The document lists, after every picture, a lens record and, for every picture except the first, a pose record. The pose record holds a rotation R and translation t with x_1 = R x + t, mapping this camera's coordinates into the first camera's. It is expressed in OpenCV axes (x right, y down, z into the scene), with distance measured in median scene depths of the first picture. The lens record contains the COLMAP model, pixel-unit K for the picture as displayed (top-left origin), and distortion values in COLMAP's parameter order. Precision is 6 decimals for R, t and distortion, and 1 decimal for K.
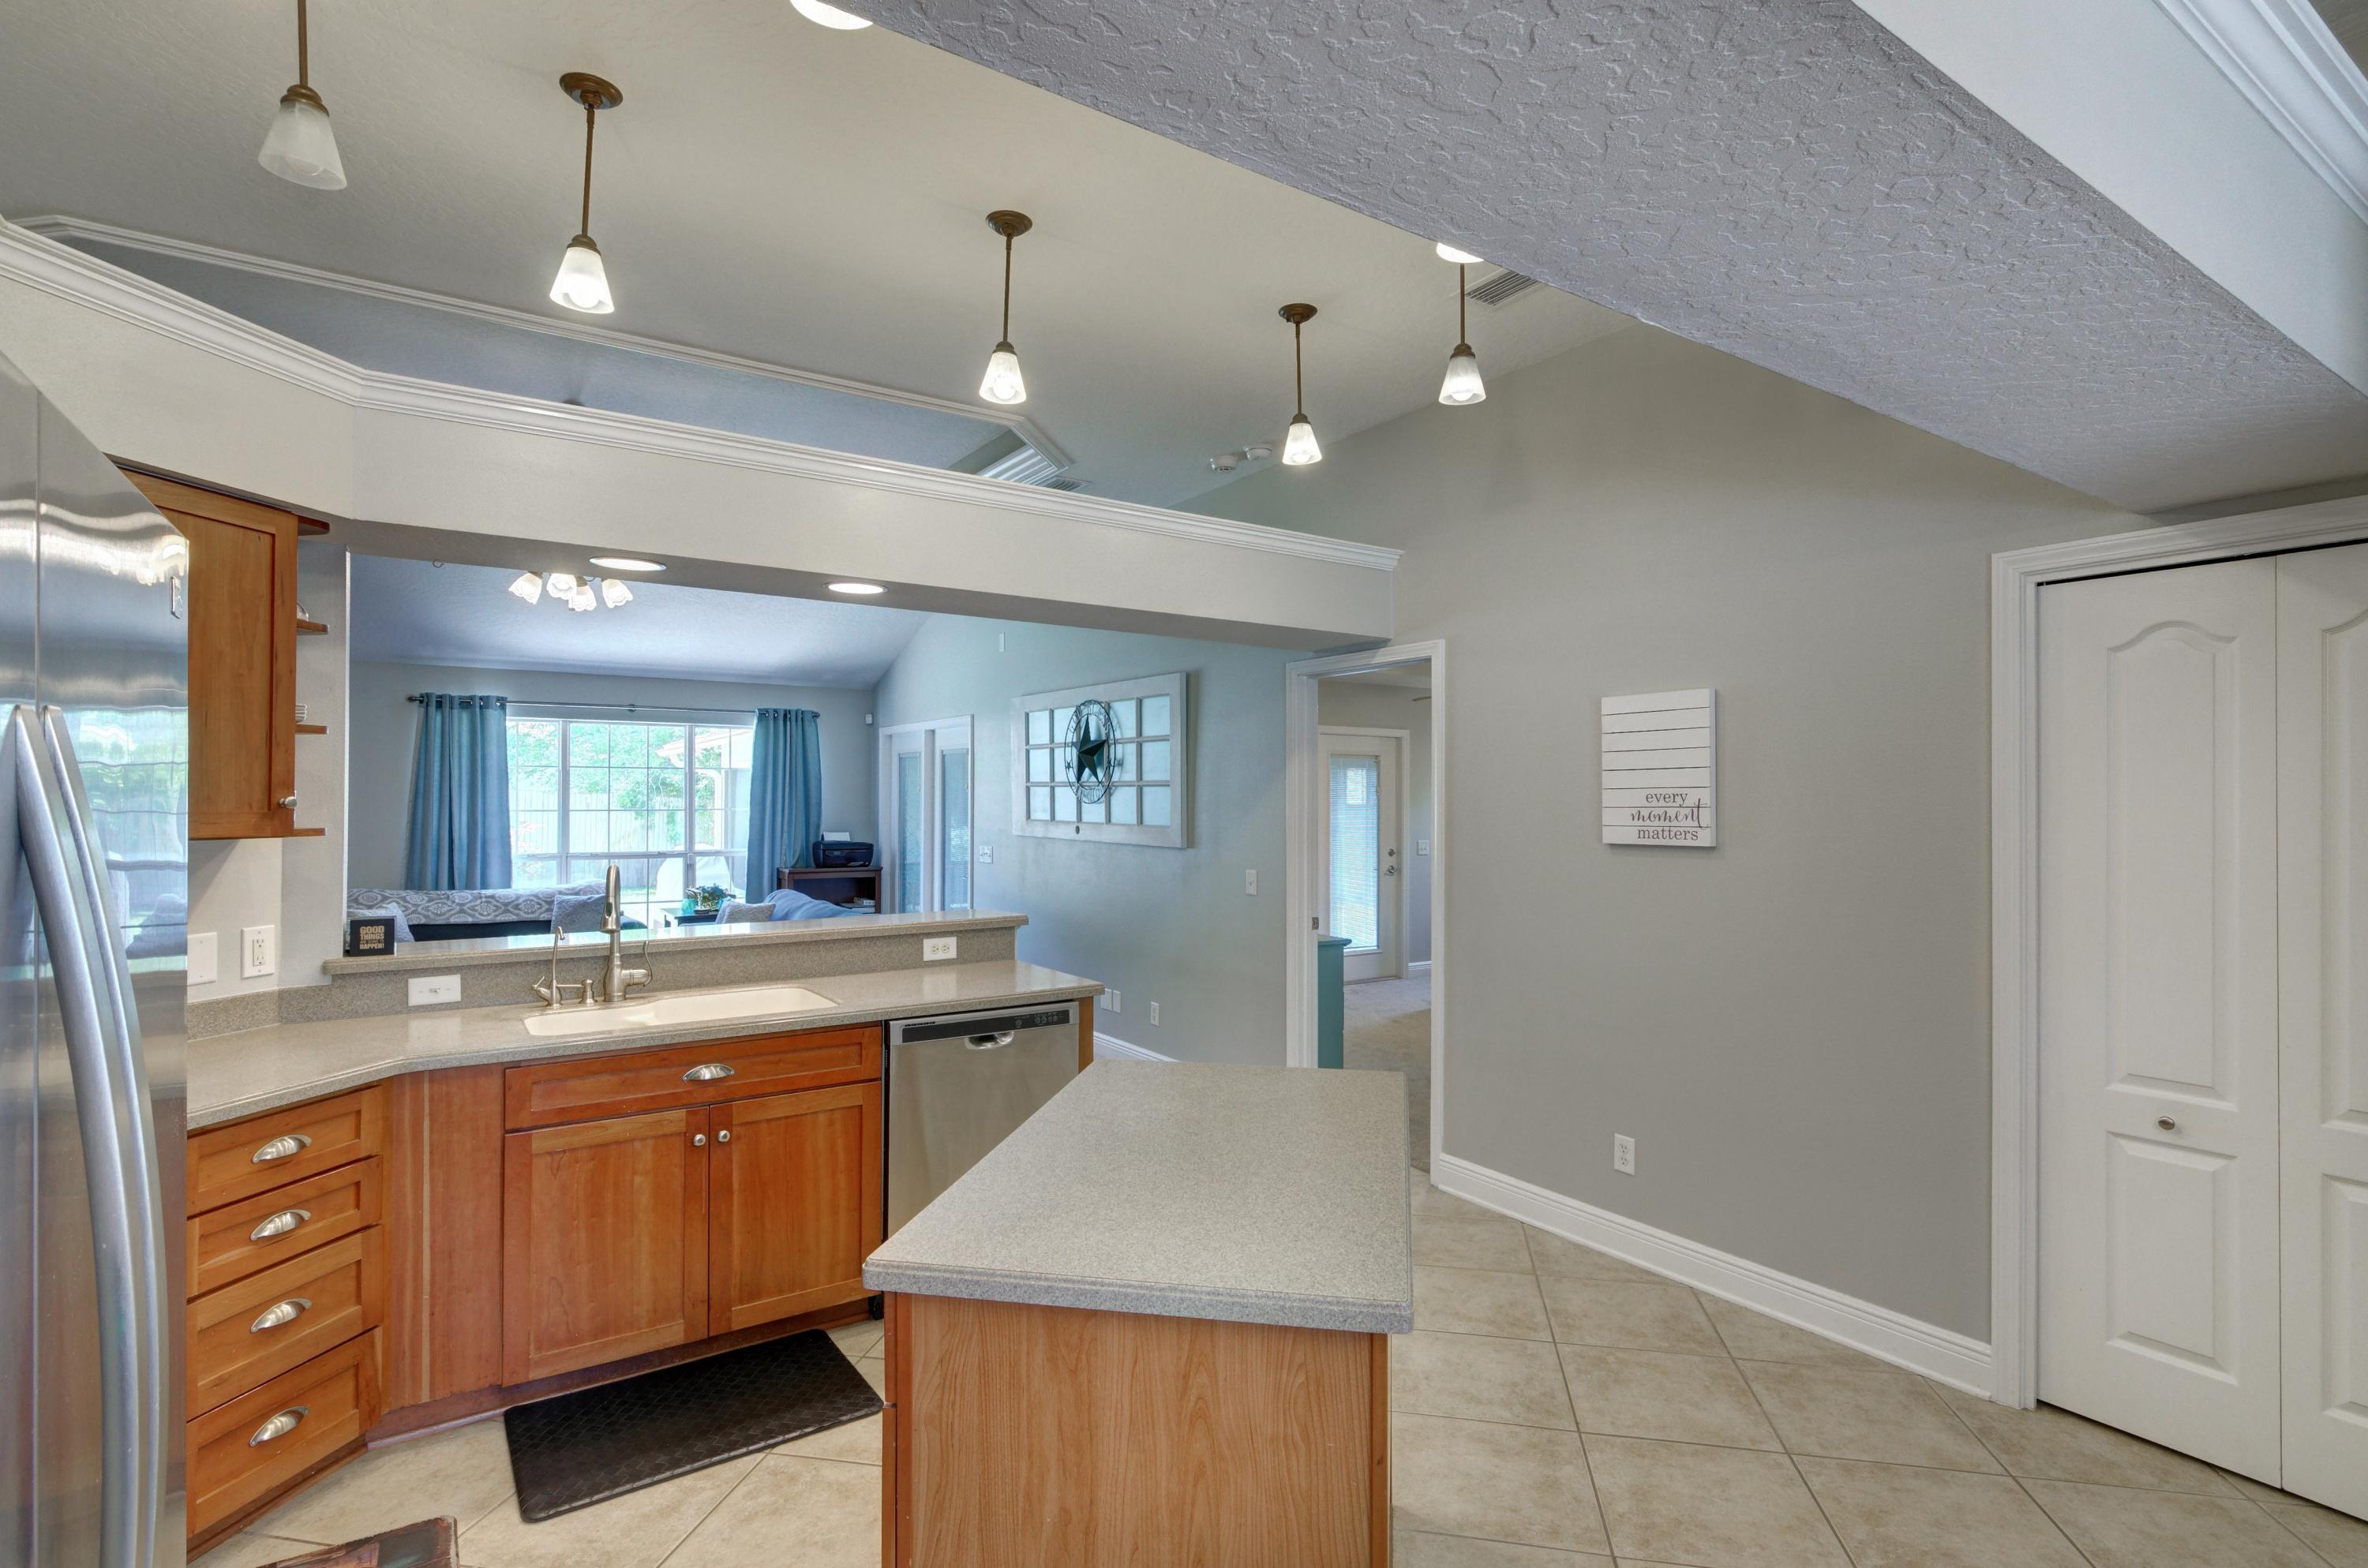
lens RADIAL K [[1139.3, 0, 1190.4], [0, 1139.3, 788.7], [0, 0, 1]] dist [0.003493, 0.000102]
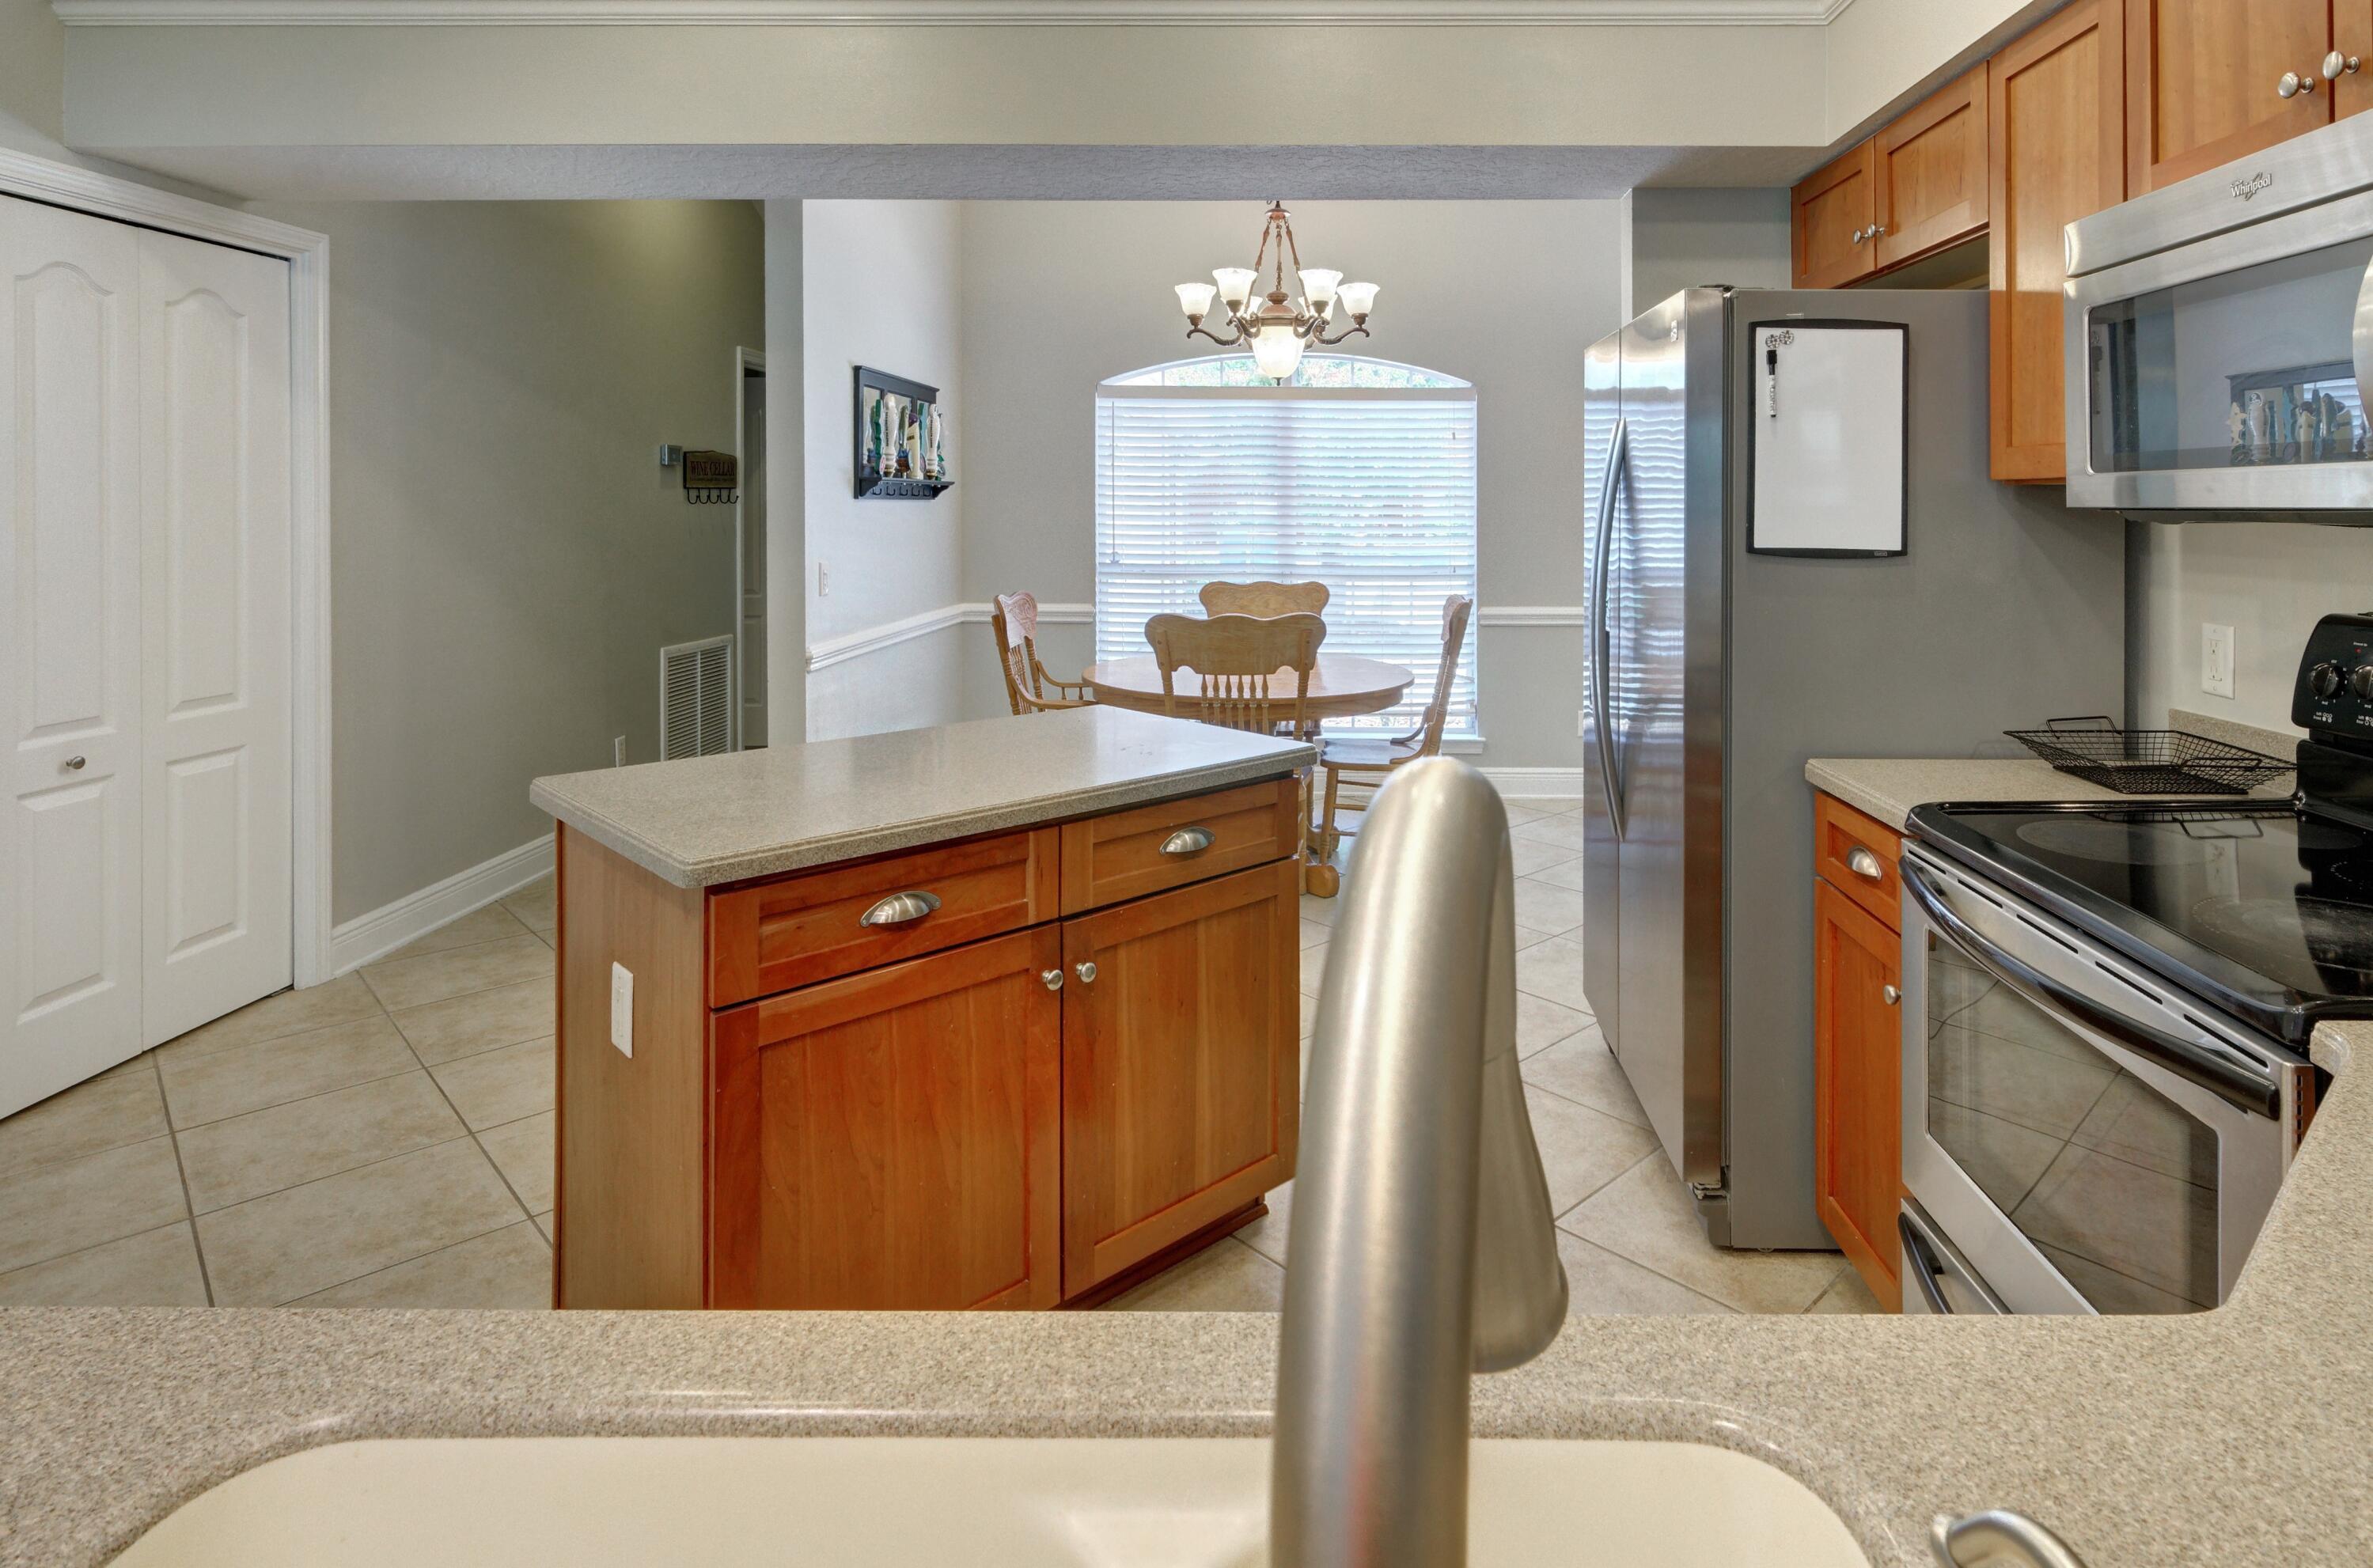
lens RADIAL K [[1283.6, 0, 1307.5], [0, 1283.6, 508.4], [0, 0, 1]] dist [-0.001336, 0.000790]
pose [[-0.825673, -0.005839, 0.564118, -0.462059], [-0.009724, 0.999945, -0.003882, 0.043426], [-0.564065, -0.008691, -0.825685, 0.910762]]
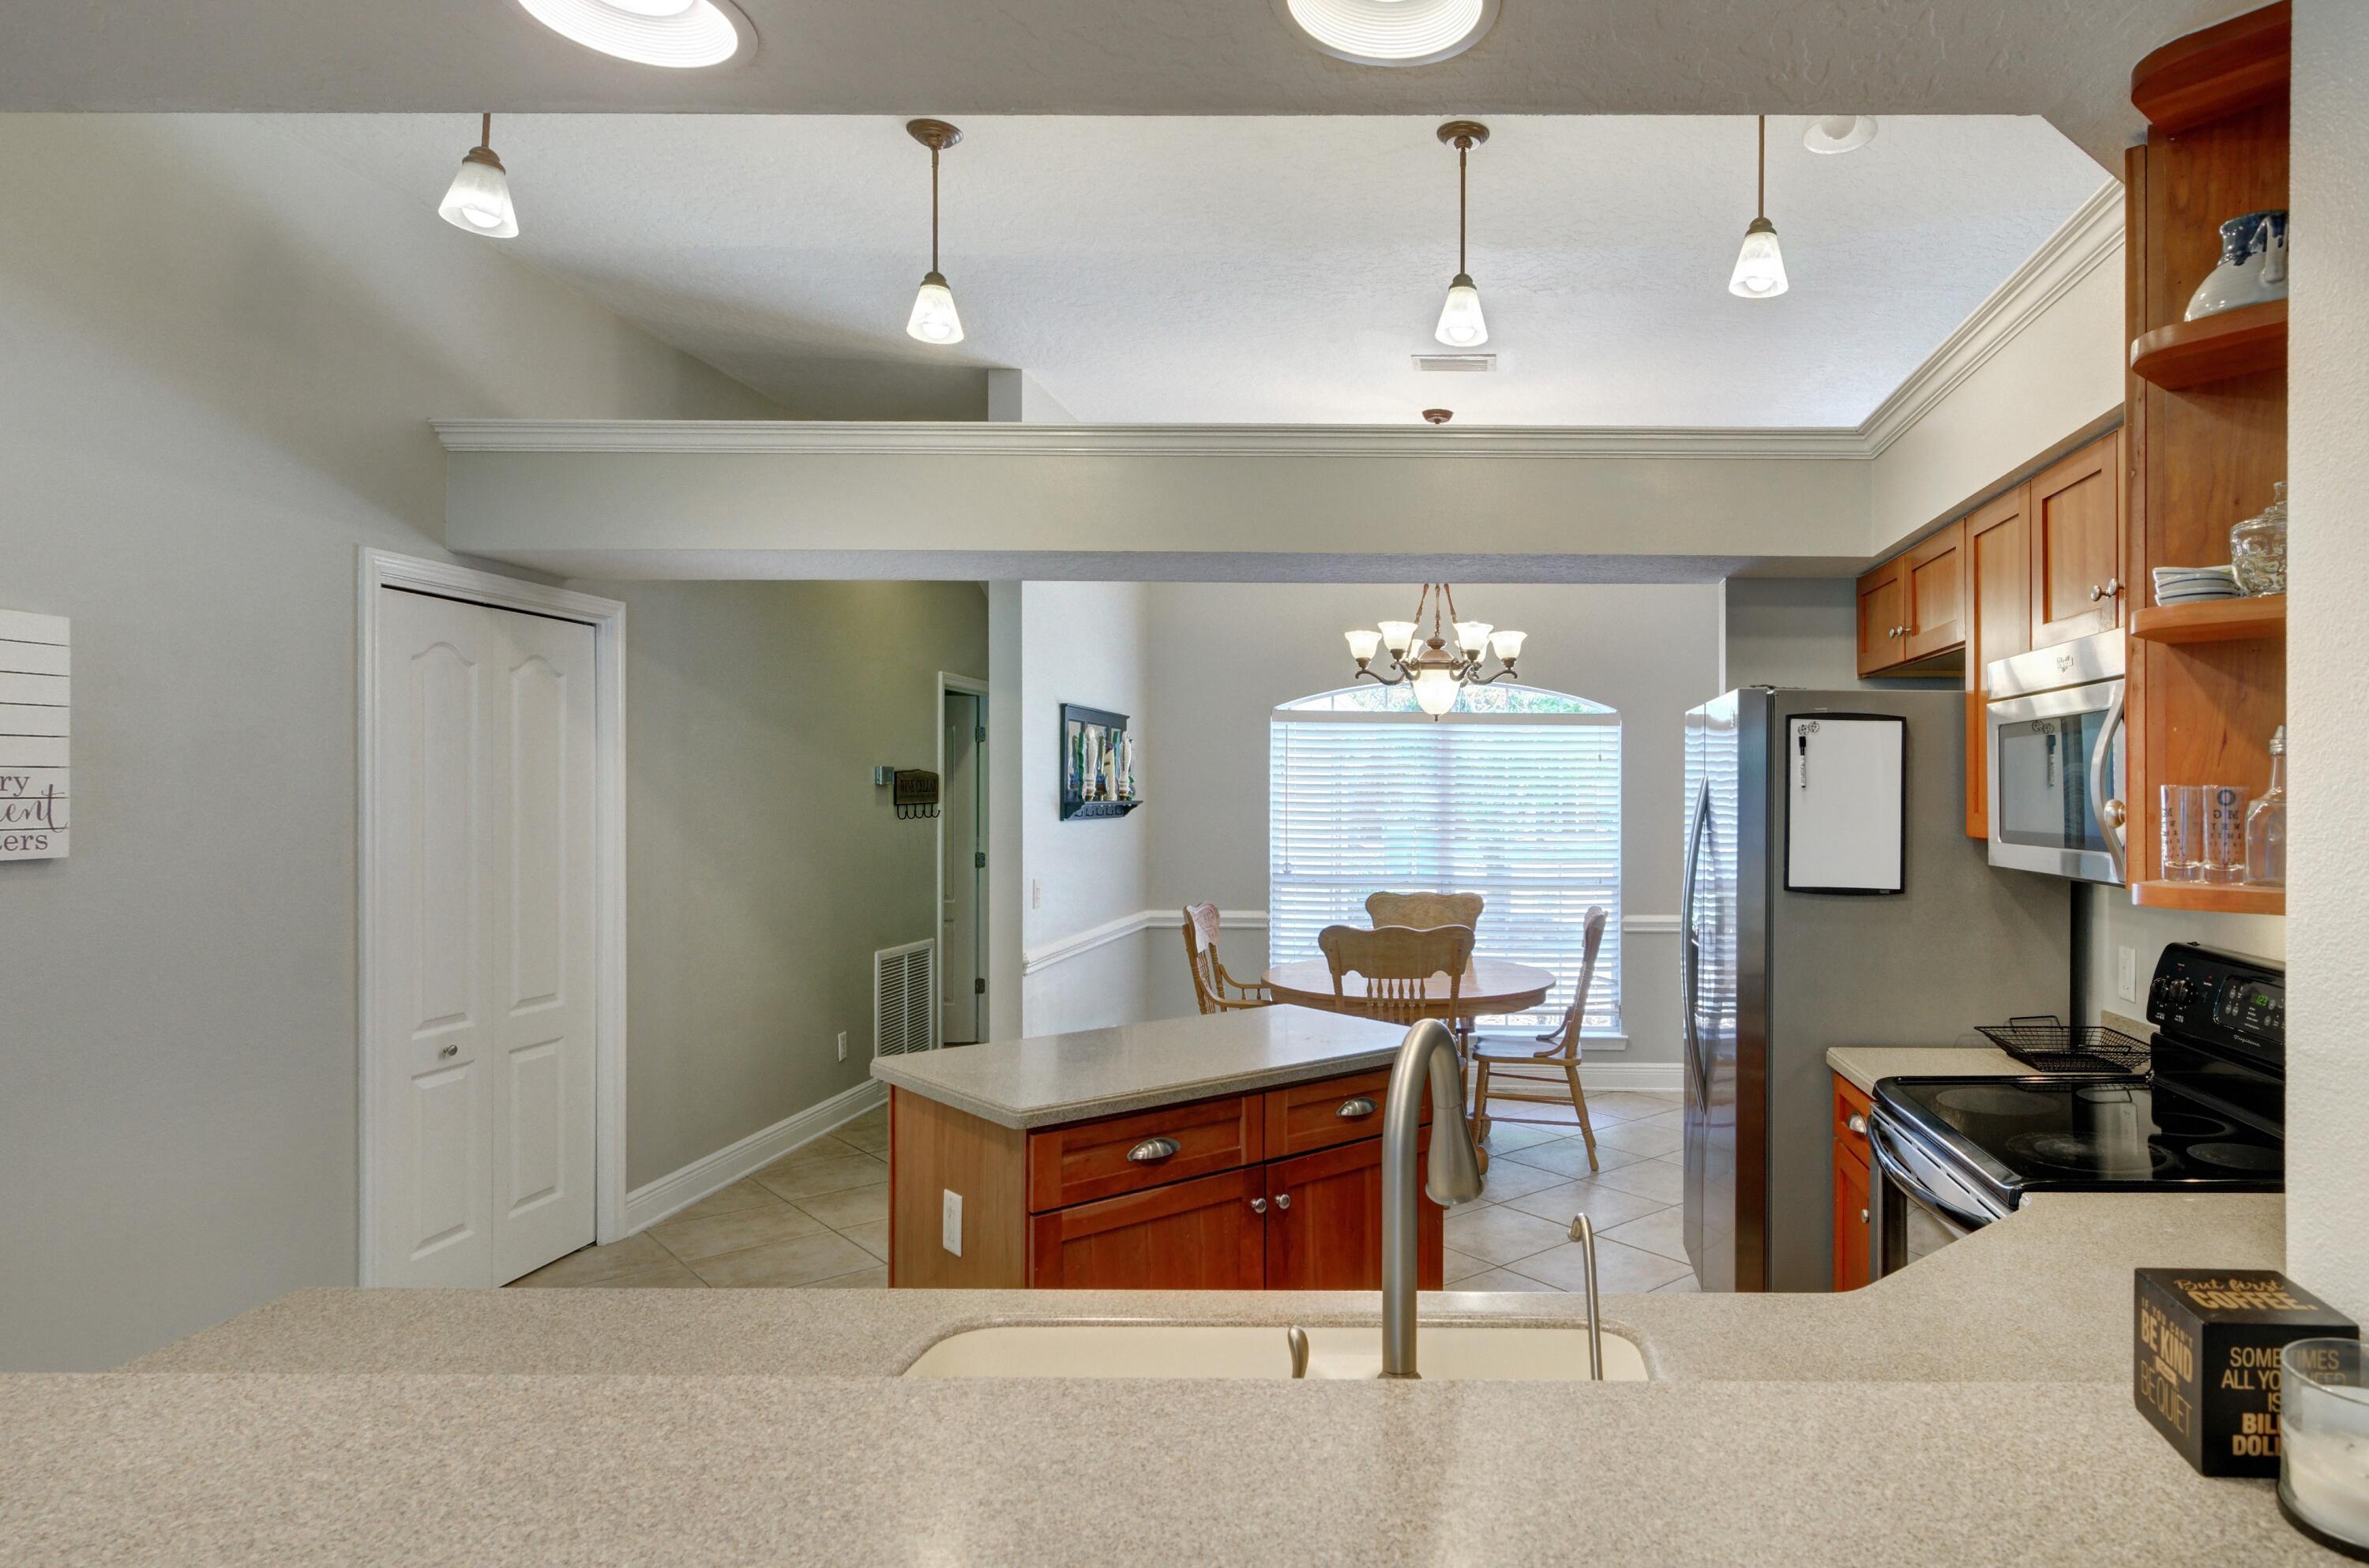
lens RADIAL K [[1354.0, 0, 1481.1], [0, 1354.0, 790.2], [0, 0, 1]] dist [0.005373, -0.000026]
pose [[-0.826710, -0.005706, 0.562600, -0.609592], [-0.012864, 0.999879, -0.008762, 0.007546], [-0.562481, -0.014481, -0.826683, 1.095287]]
